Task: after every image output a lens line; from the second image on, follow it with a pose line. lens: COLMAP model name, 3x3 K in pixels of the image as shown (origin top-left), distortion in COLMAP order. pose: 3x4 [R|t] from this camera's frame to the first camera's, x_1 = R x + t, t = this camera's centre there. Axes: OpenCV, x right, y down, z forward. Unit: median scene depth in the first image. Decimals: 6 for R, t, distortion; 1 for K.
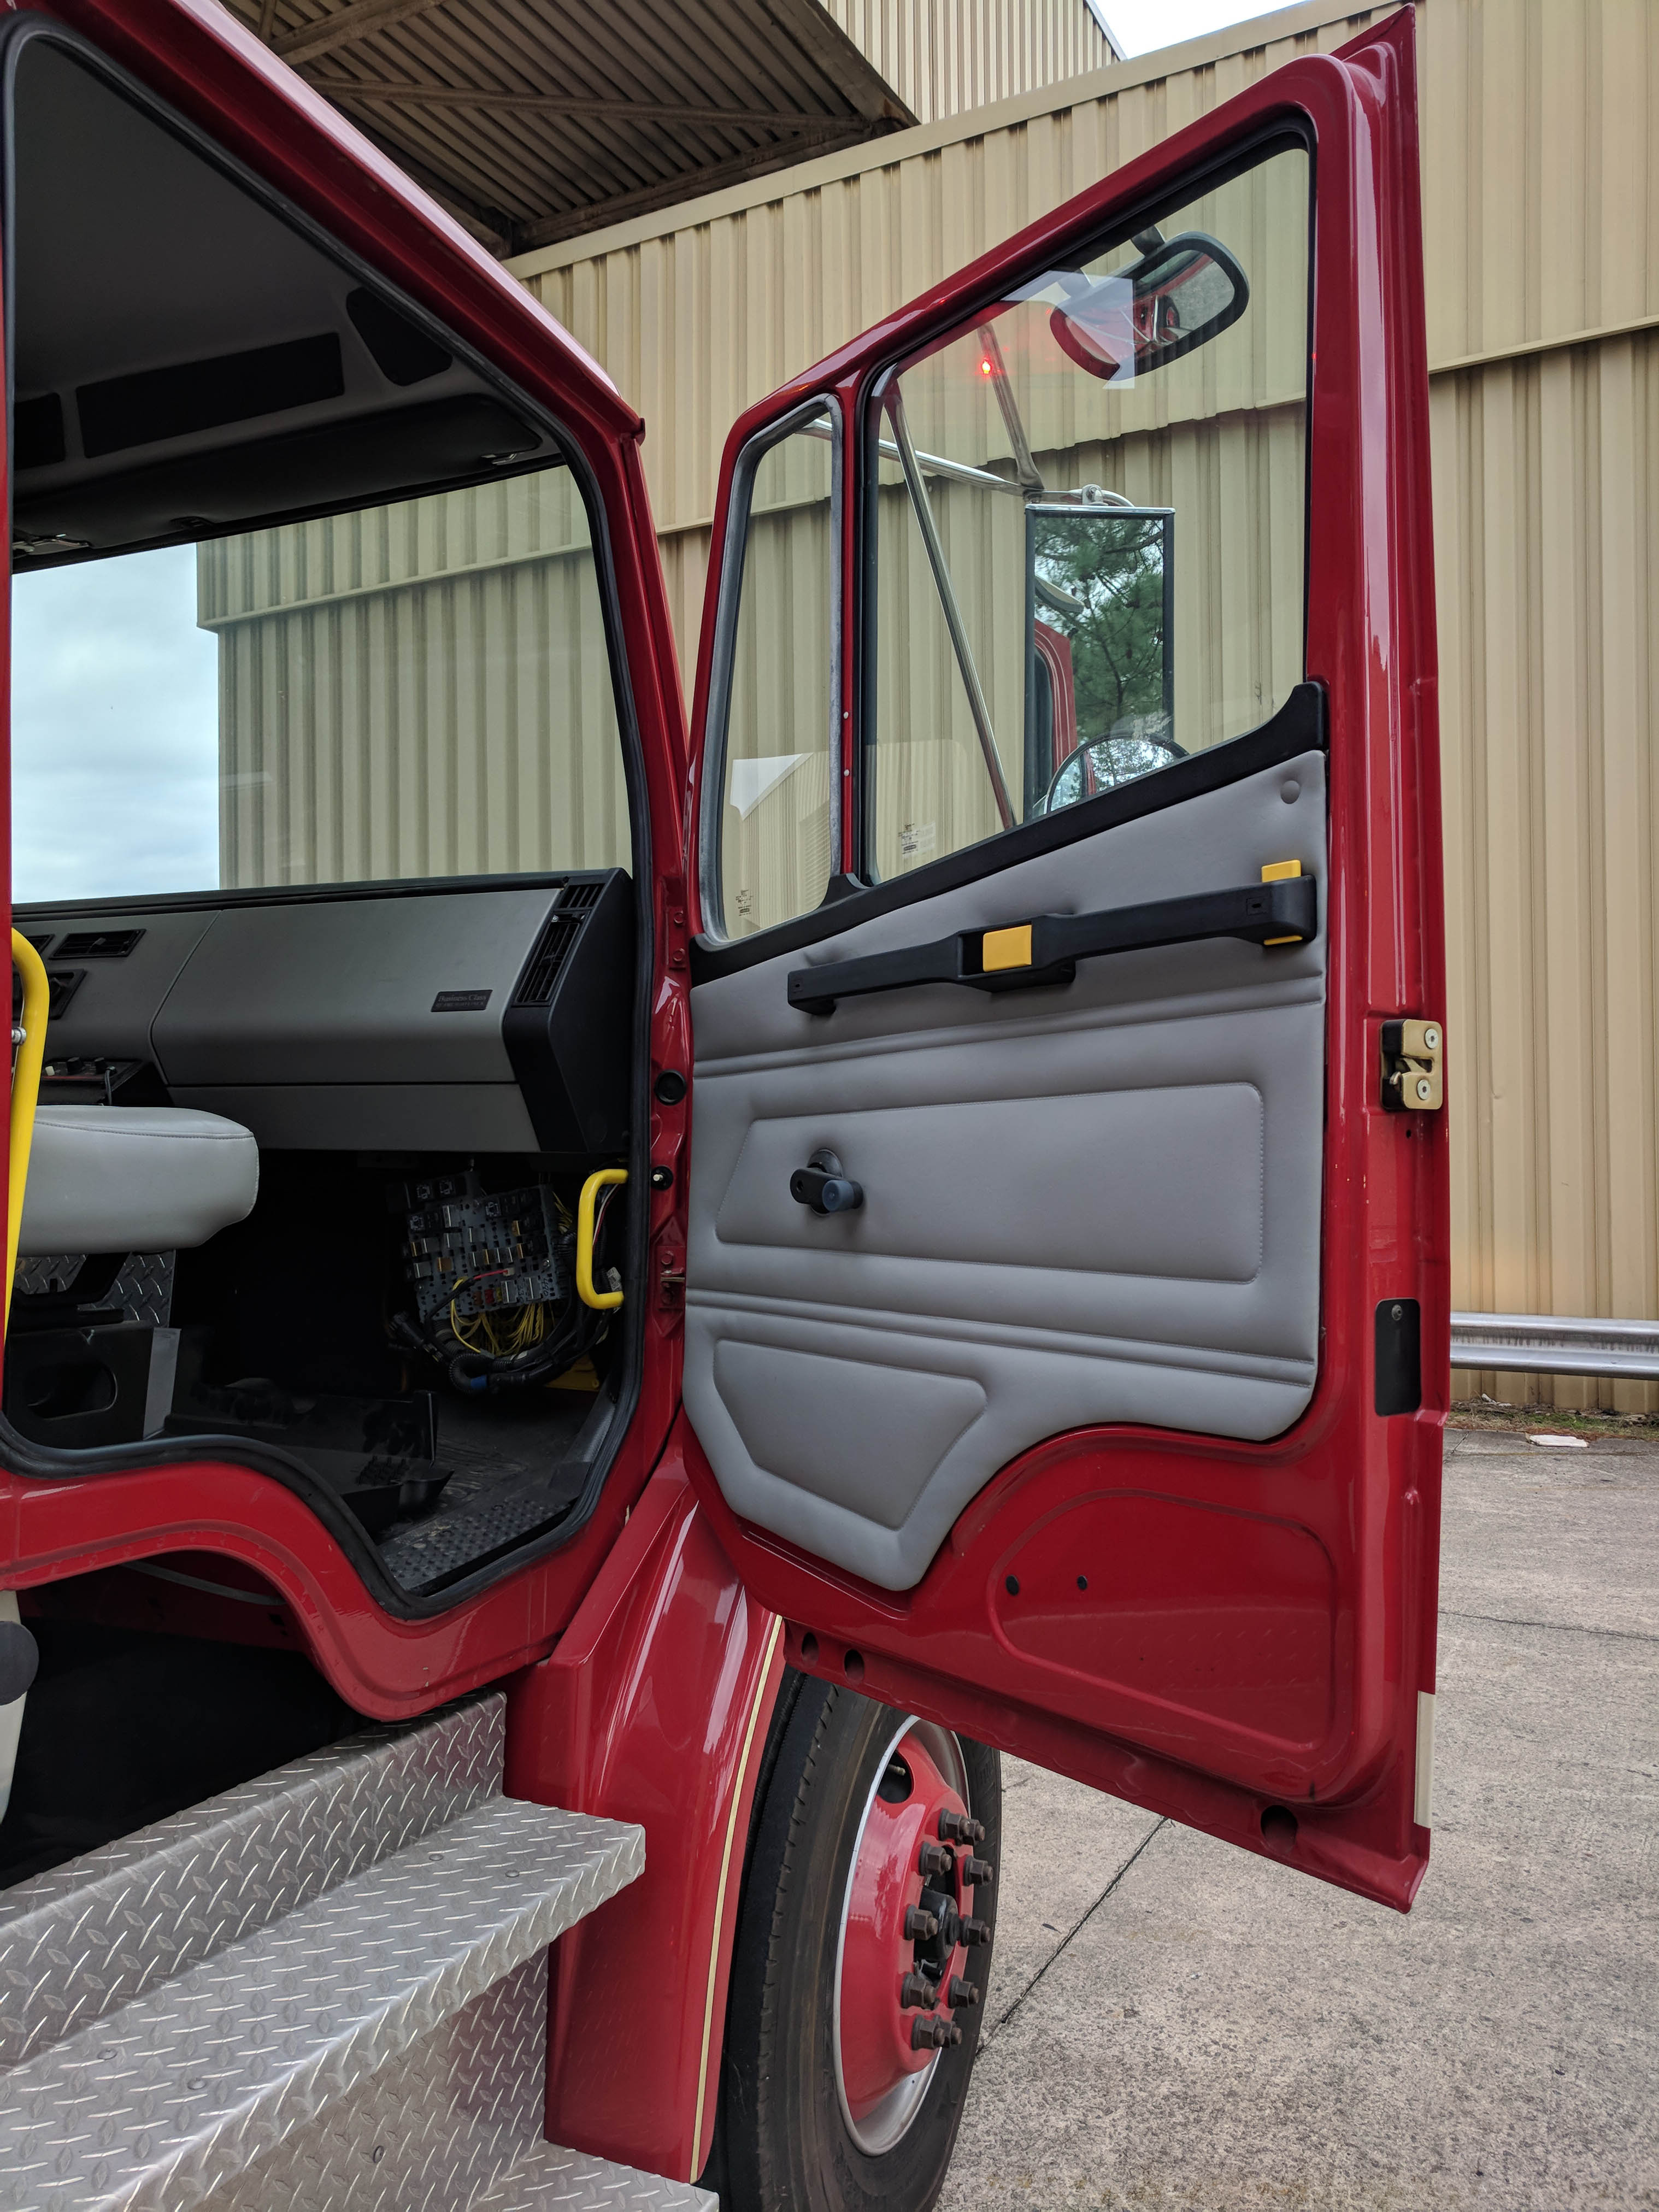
lens RADIAL K [[1663.6, 0, 820.9], [0, 1663.6, 1121.1], [0, 0, 1]] dist [-0.002640, 0.022134]
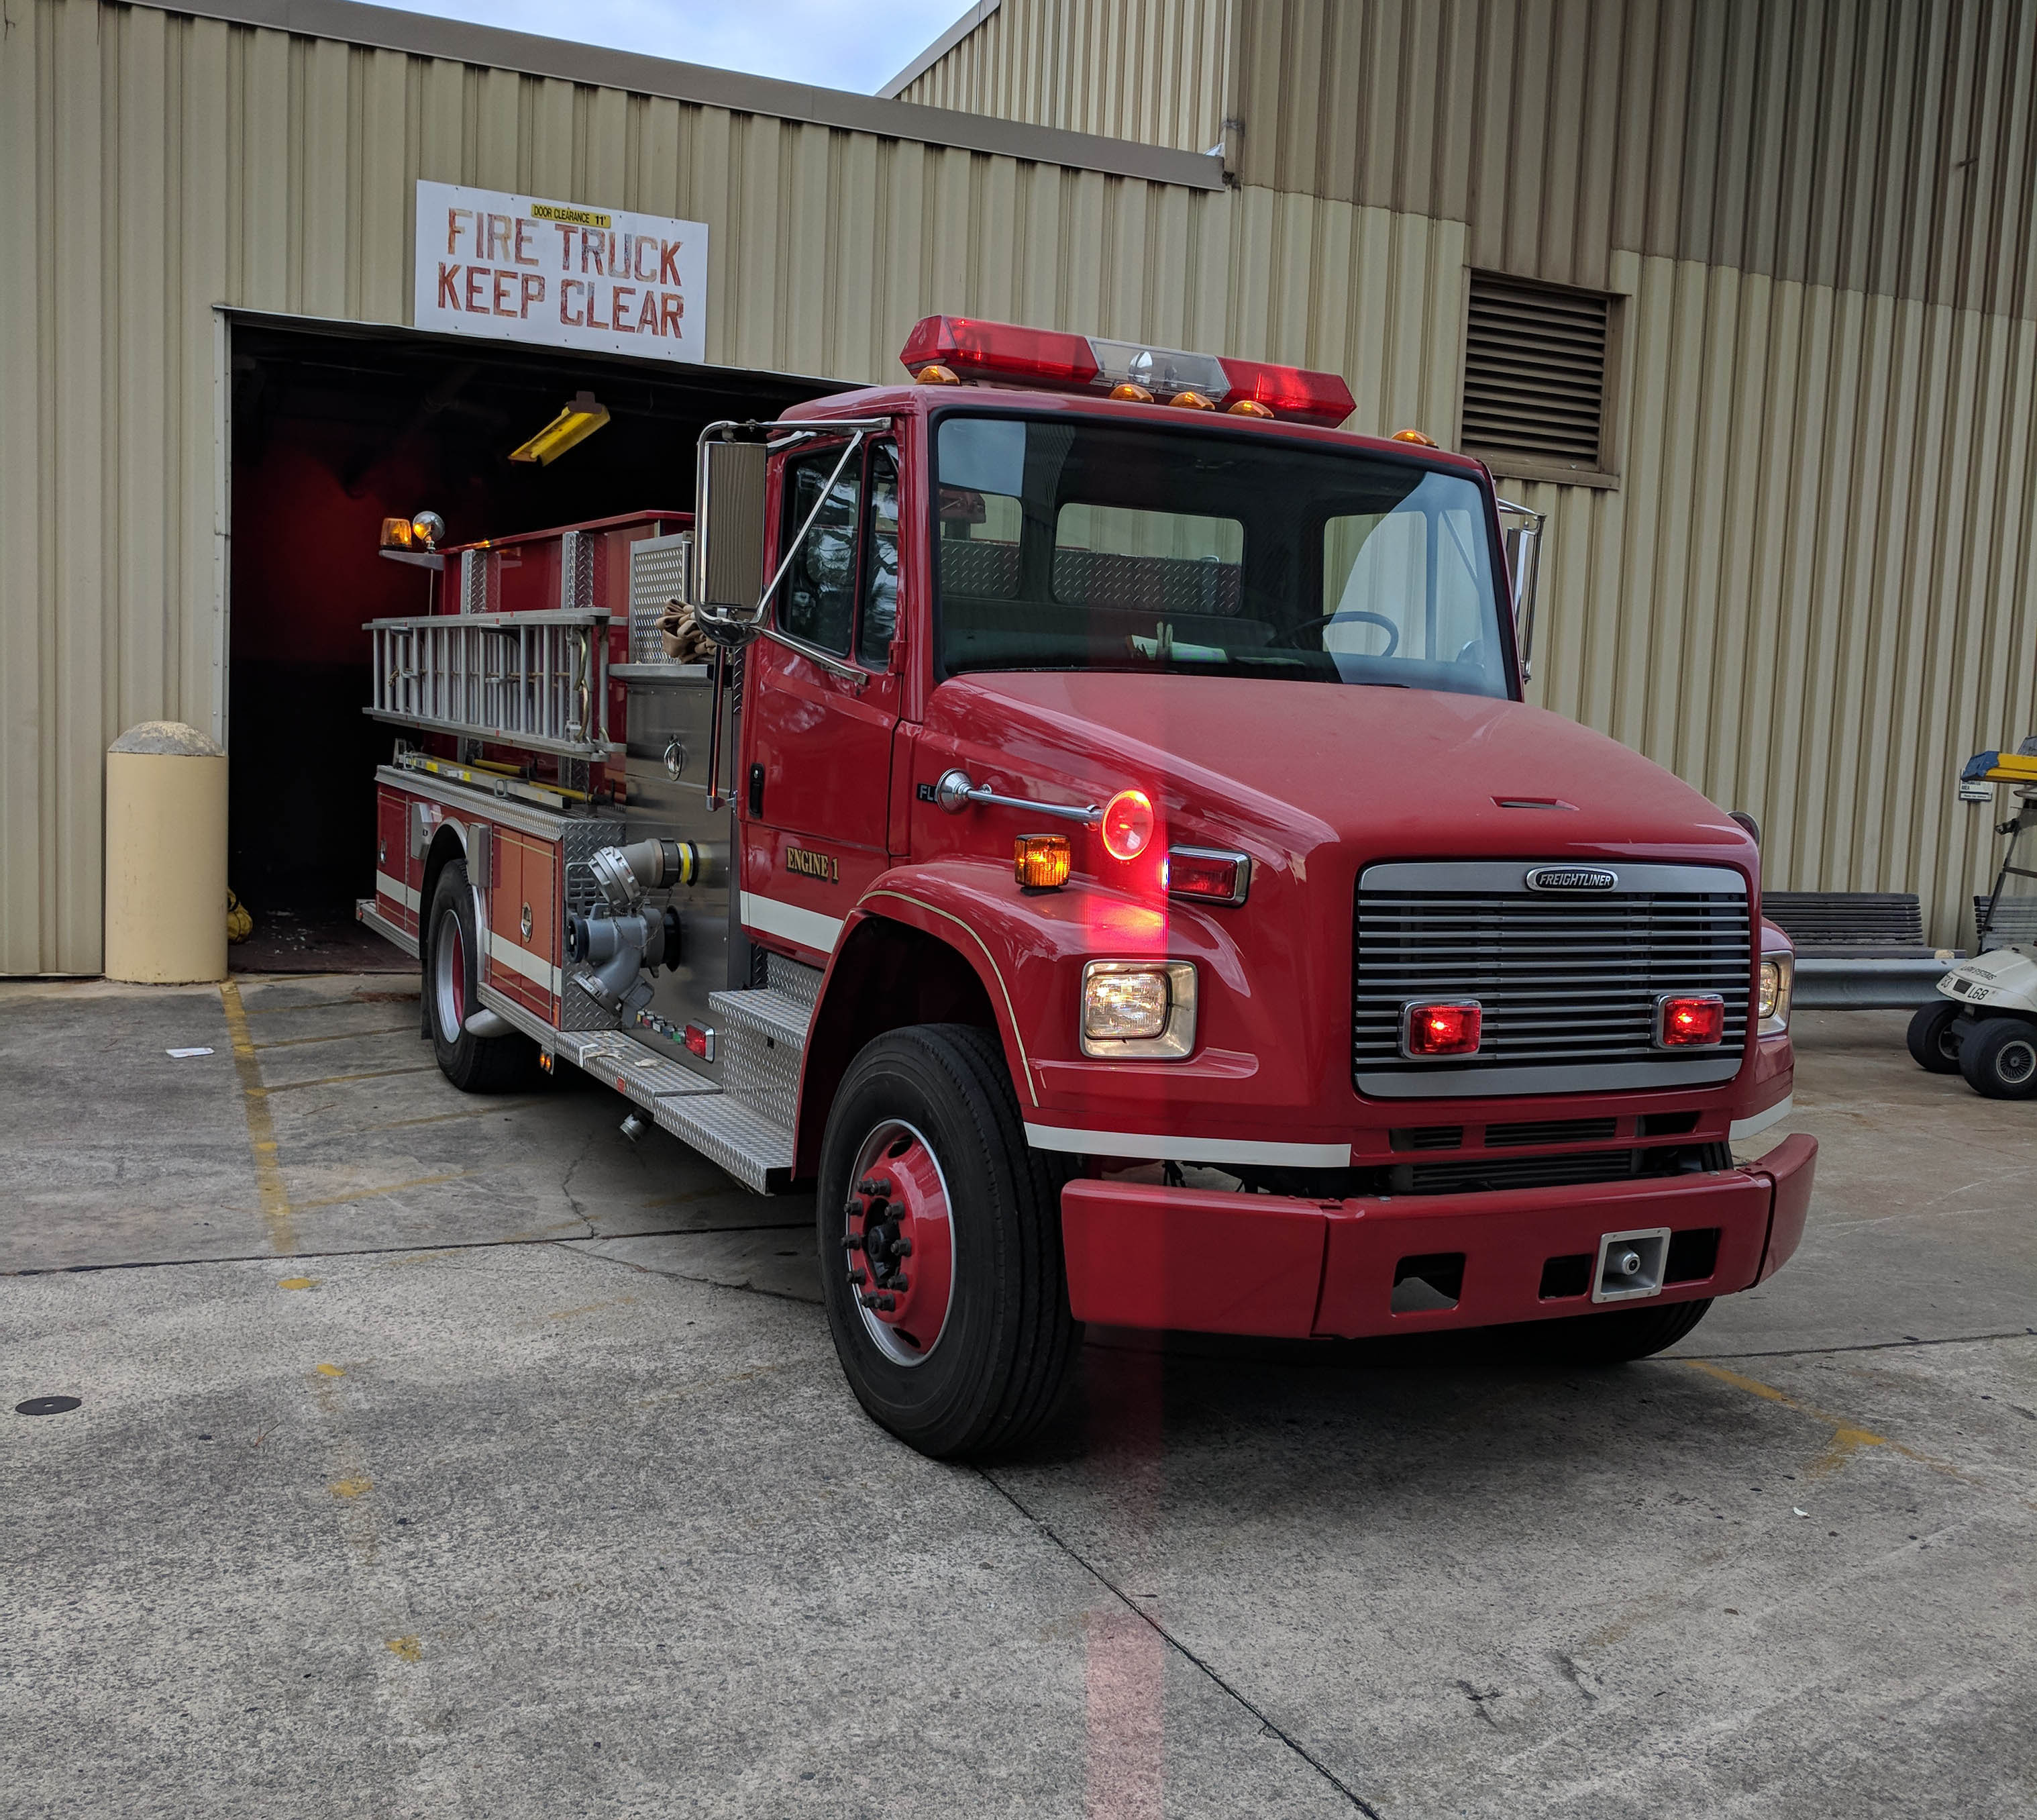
lens RADIAL K [[2036.4, 0, 1011.0], [0, 2036.4, 961.2], [0, 0, 1]] dist [-0.001601, 0.000000]
pose [[-0.618411, 0.056044, -0.783854, 1.155592], [-0.036320, 0.994350, 0.099748, 0.004059], [0.785015, 0.090155, -0.612881, 1.724489]]
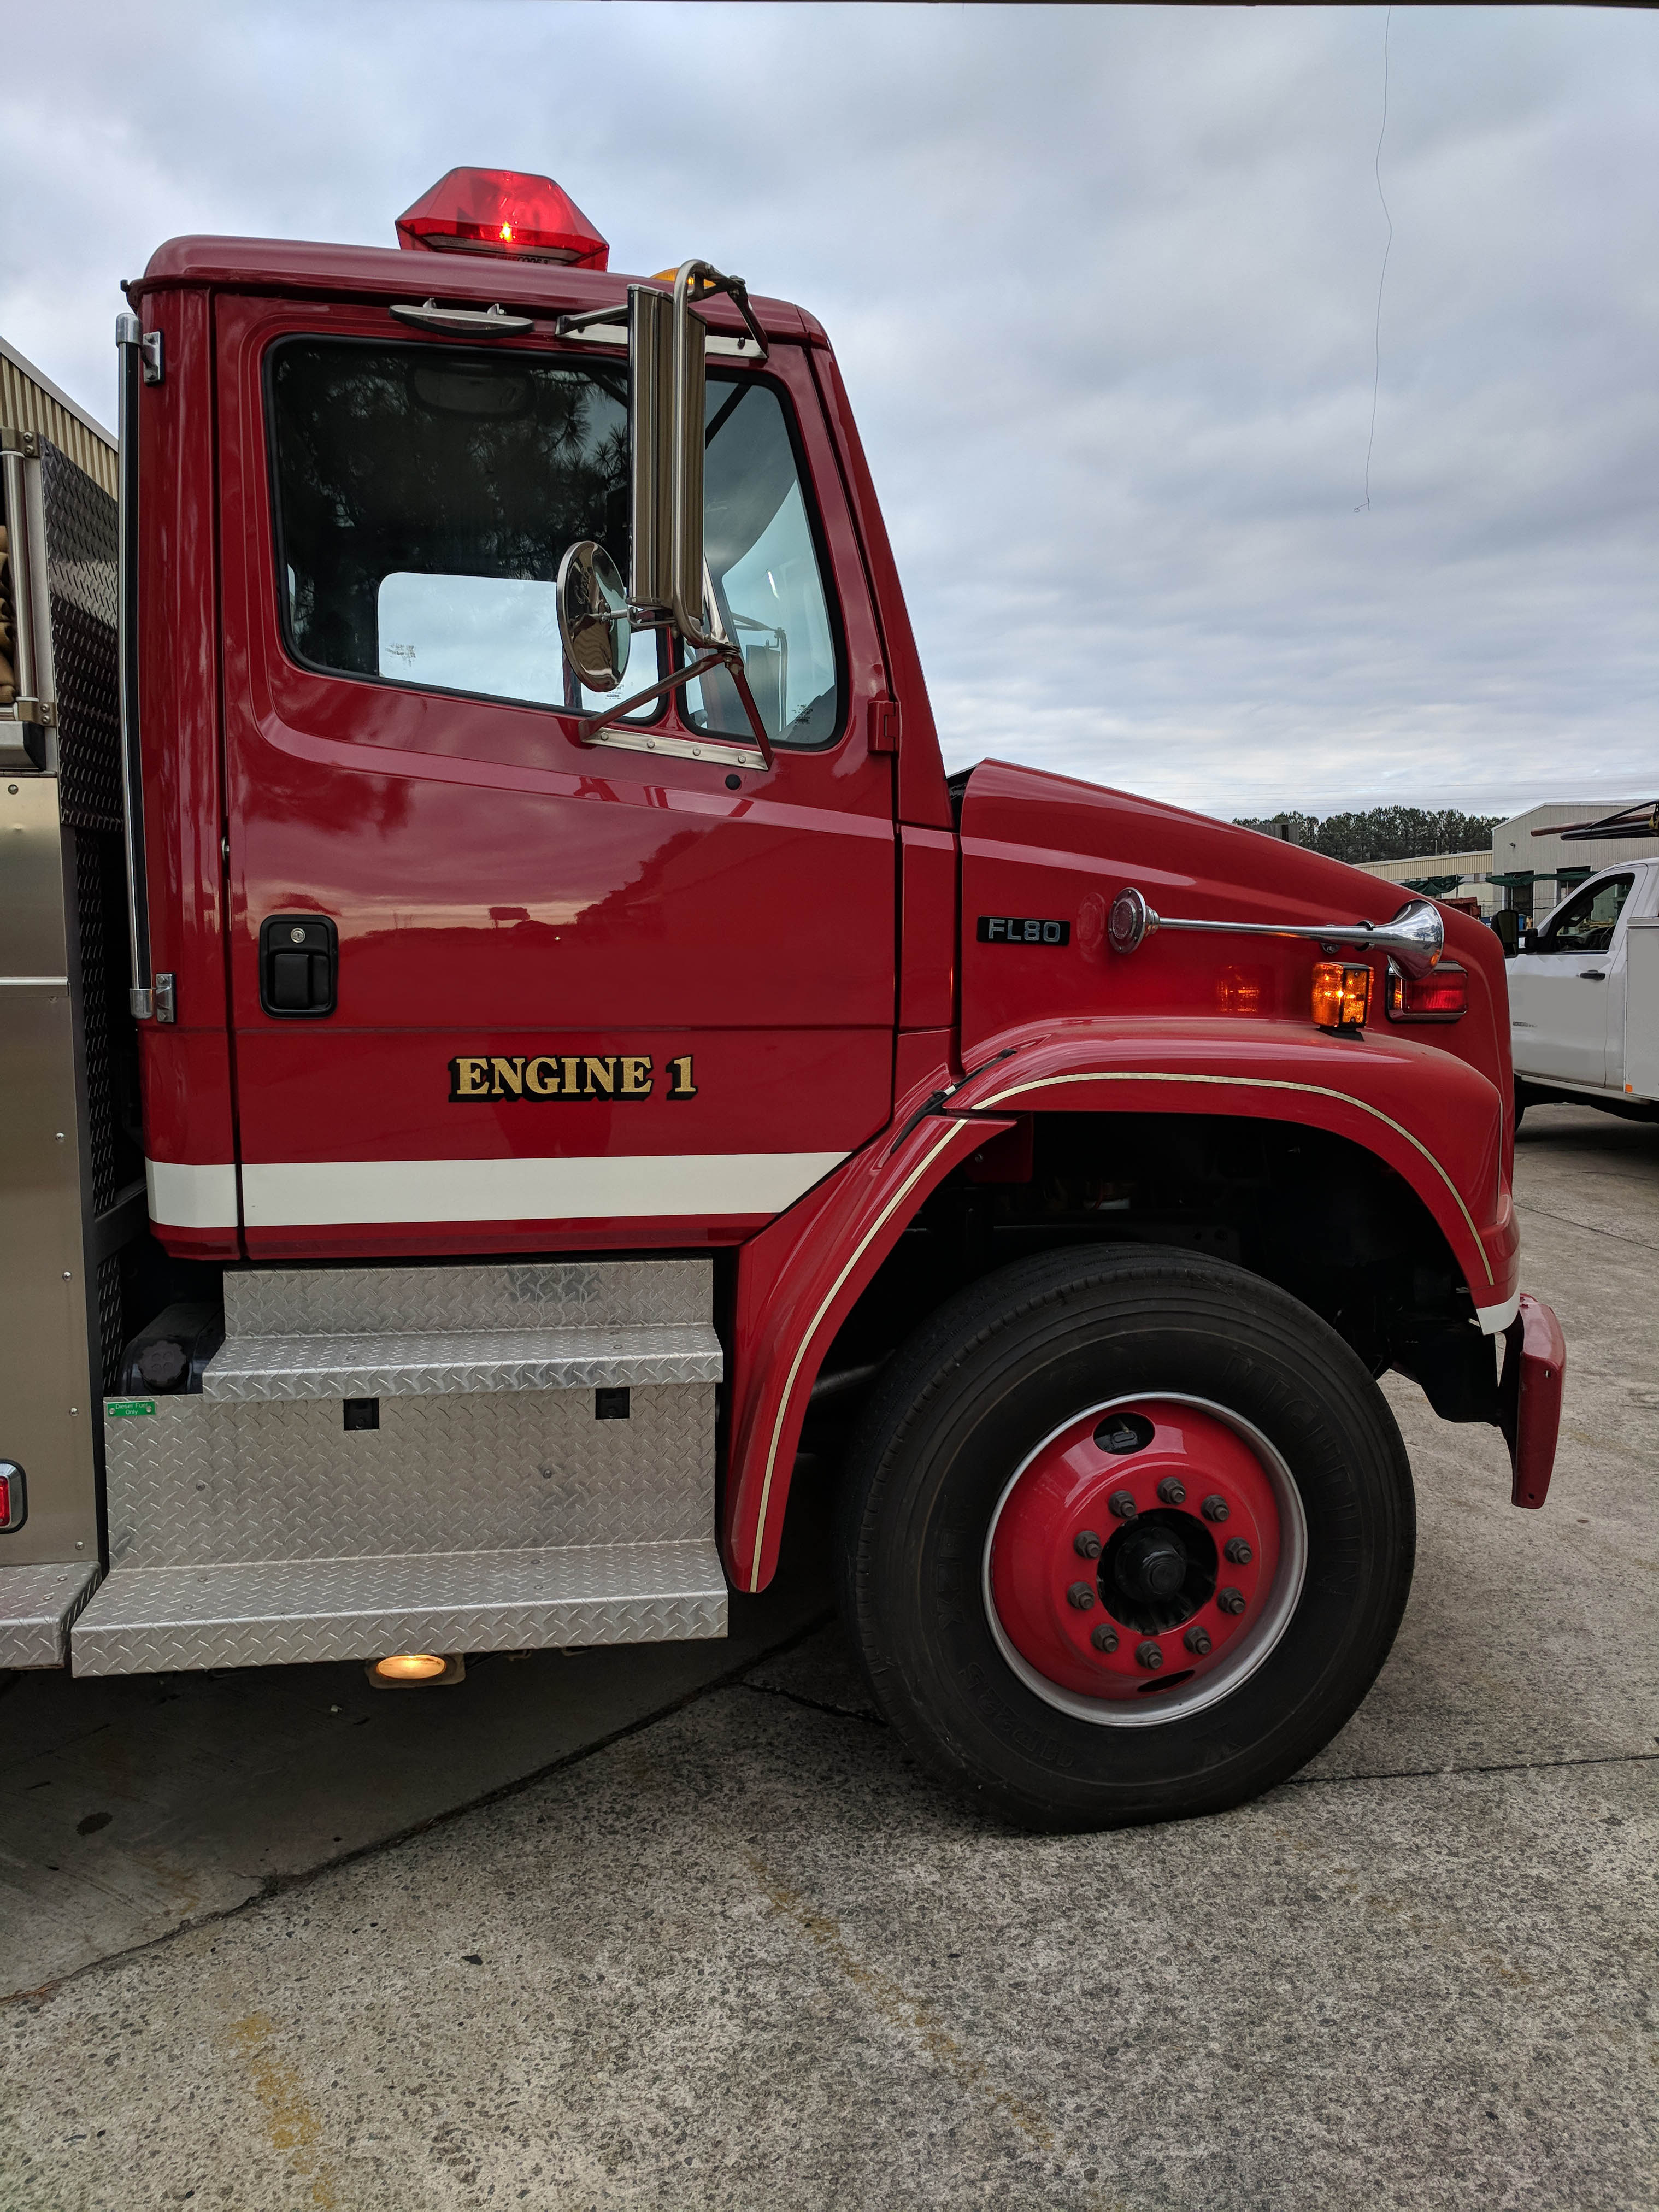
lens RADIAL K [[1663.6, 0, 815.2], [0, 1663.6, 1118.3], [0, 0, 1]] dist [-0.002640, 0.022134]
pose [[0.550295, 0.082459, -0.830889, 0.651134], [0.029337, 0.992588, 0.117936, 0.024717], [0.834455, -0.089275, 0.543797, 0.154919]]
